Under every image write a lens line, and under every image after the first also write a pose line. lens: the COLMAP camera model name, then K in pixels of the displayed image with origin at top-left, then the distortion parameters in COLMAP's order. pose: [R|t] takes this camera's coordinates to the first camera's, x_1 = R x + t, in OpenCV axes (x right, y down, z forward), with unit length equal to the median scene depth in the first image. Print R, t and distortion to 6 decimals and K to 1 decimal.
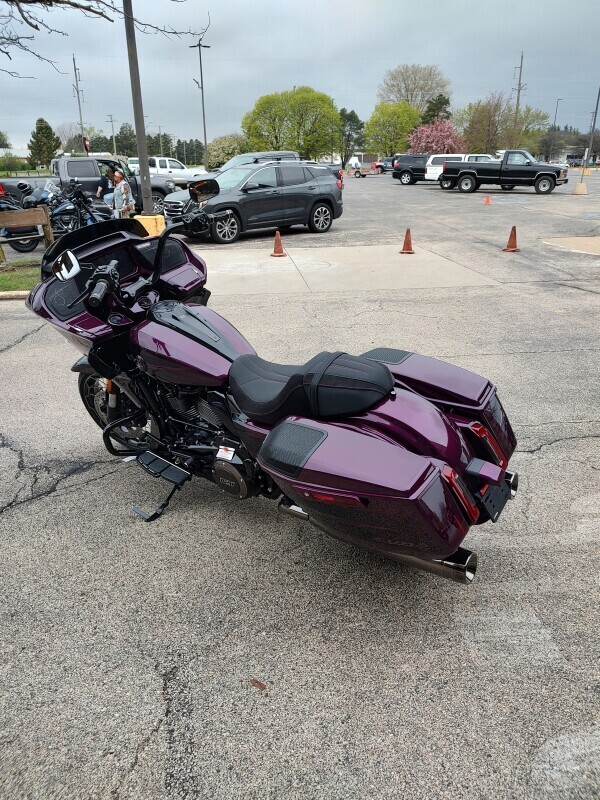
lens RADIAL K [[577.7, 0, 301.9], [0, 577.7, 404.2], [0, 0, 1]] dist [0.001156, 0.000551]
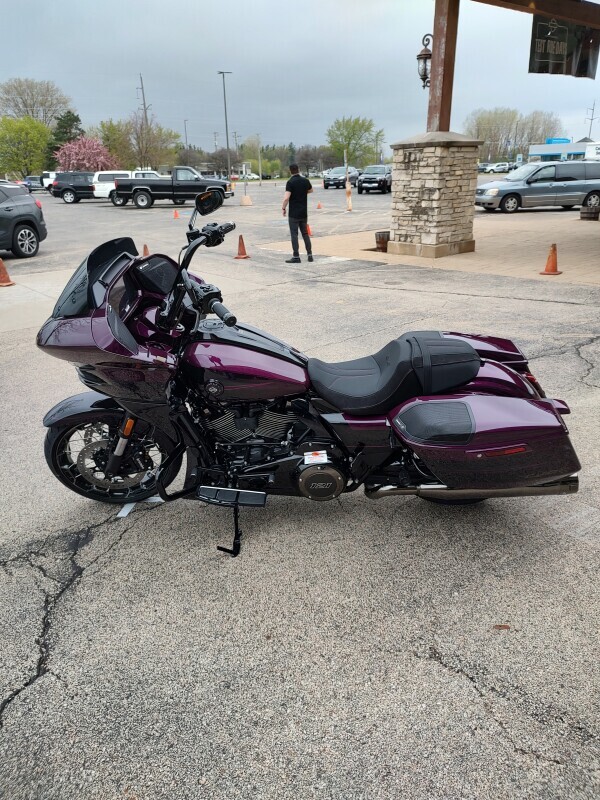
lens RADIAL K [[586.2, 0, 300.0], [0, 586.2, 400.0], [0, 0, 1]] dist [0.002381, -0.006308]
pose [[0.839604, -0.205627, 0.502776, -0.118040], [0.224113, 0.974263, 0.024203, -0.007915], [-0.494812, 0.092358, 0.864078, 0.022697]]
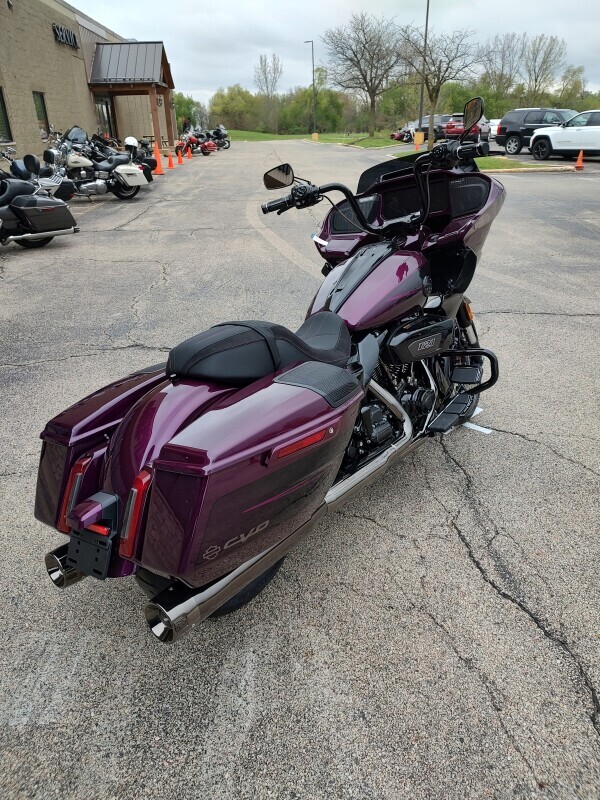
lens RADIAL K [[568.7, 0, 297.8], [0, 568.7, 409.9], [0, 0, 1]] dist [0.008876, -0.003856]
pose [[-0.046894, 0.458162, -0.887631, 0.129541], [-0.367458, 0.818387, 0.441833, -0.058227], [0.928857, 0.346886, 0.129978, 0.162306]]
